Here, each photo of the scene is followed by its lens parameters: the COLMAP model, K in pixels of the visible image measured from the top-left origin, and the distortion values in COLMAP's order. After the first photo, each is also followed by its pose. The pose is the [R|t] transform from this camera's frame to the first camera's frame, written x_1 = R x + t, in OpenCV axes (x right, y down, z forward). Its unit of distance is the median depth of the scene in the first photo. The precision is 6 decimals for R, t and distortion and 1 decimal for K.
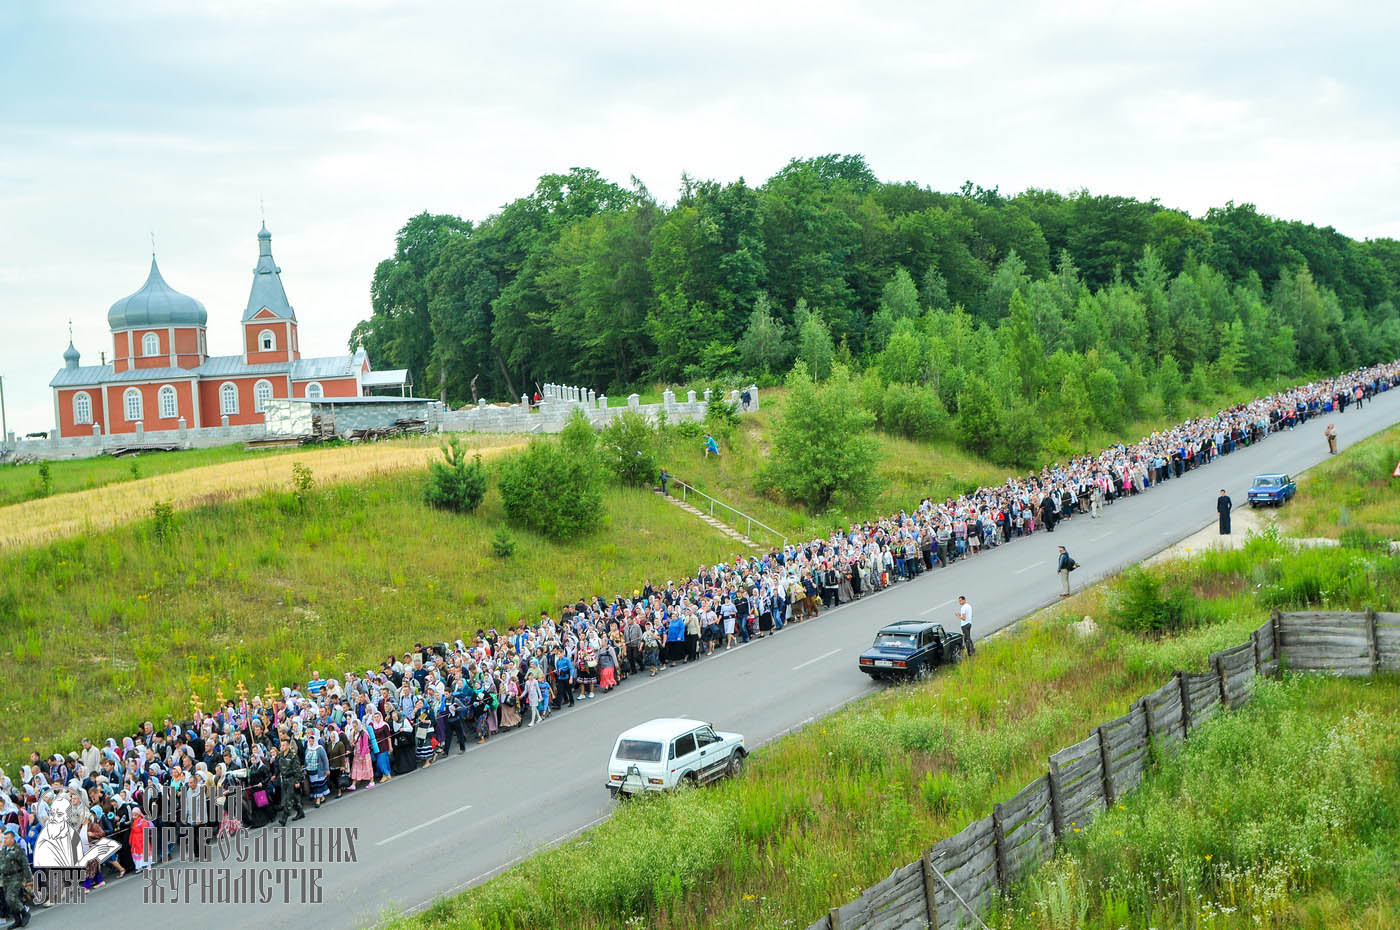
lens RADIAL K [[1723.2, 0, 701.0], [0, 1723.2, 470.0], [0, 0, 1]] dist [-0.115935, 0.079916]
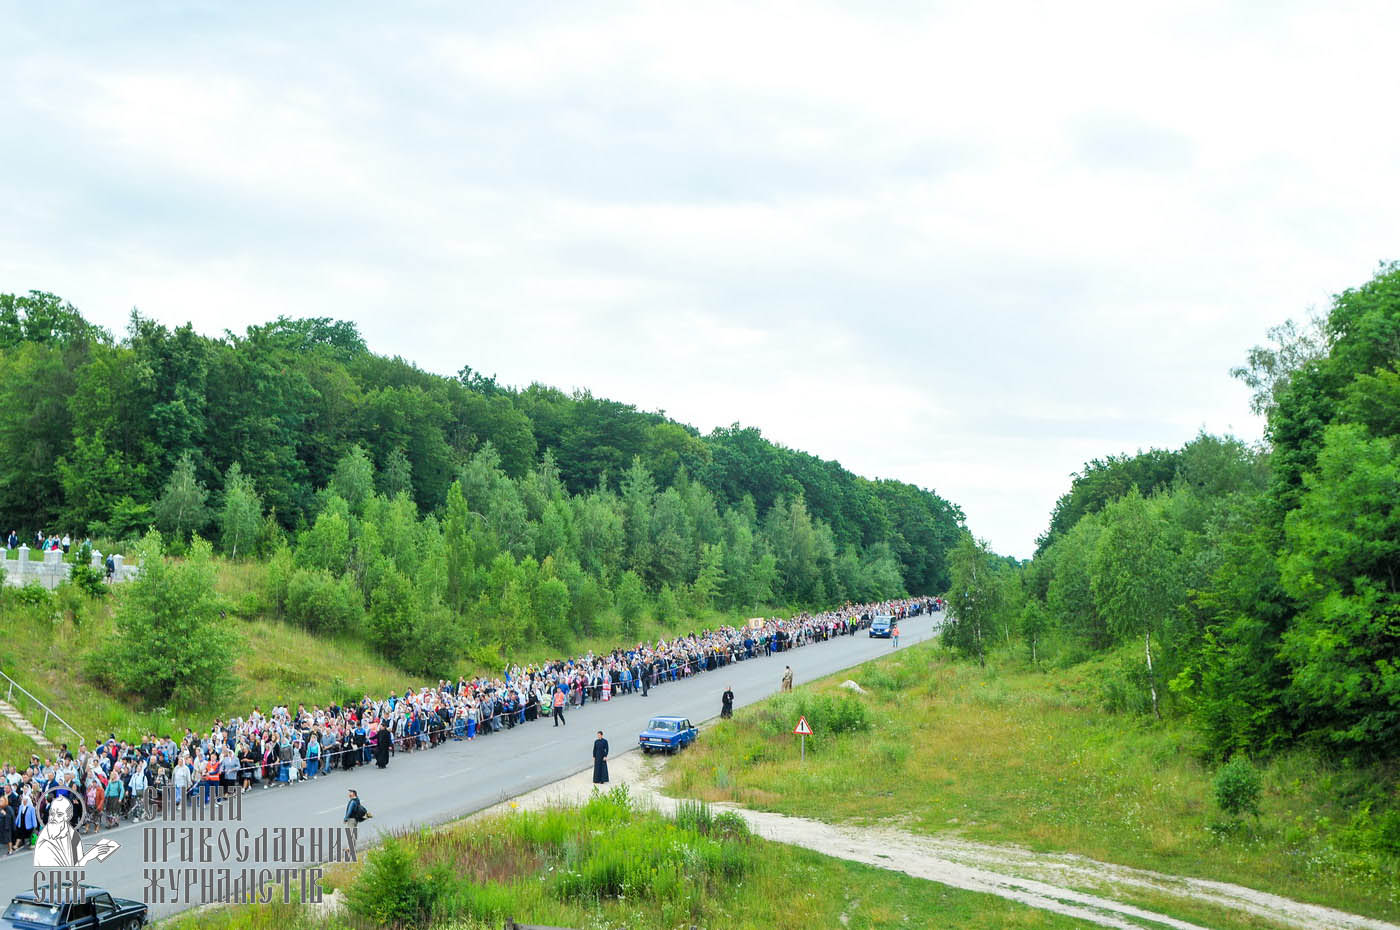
lens RADIAL K [[1707.1, 0, 725.4], [0, 1707.1, 472.4], [0, 0, 1]] dist [-0.122242, 0.089320]
pose [[0.956660, 0.126712, 0.262194, 0.083585], [-0.097309, 0.987713, -0.122286, -0.013203], [-0.274468, 0.091473, 0.957236, 0.093952]]
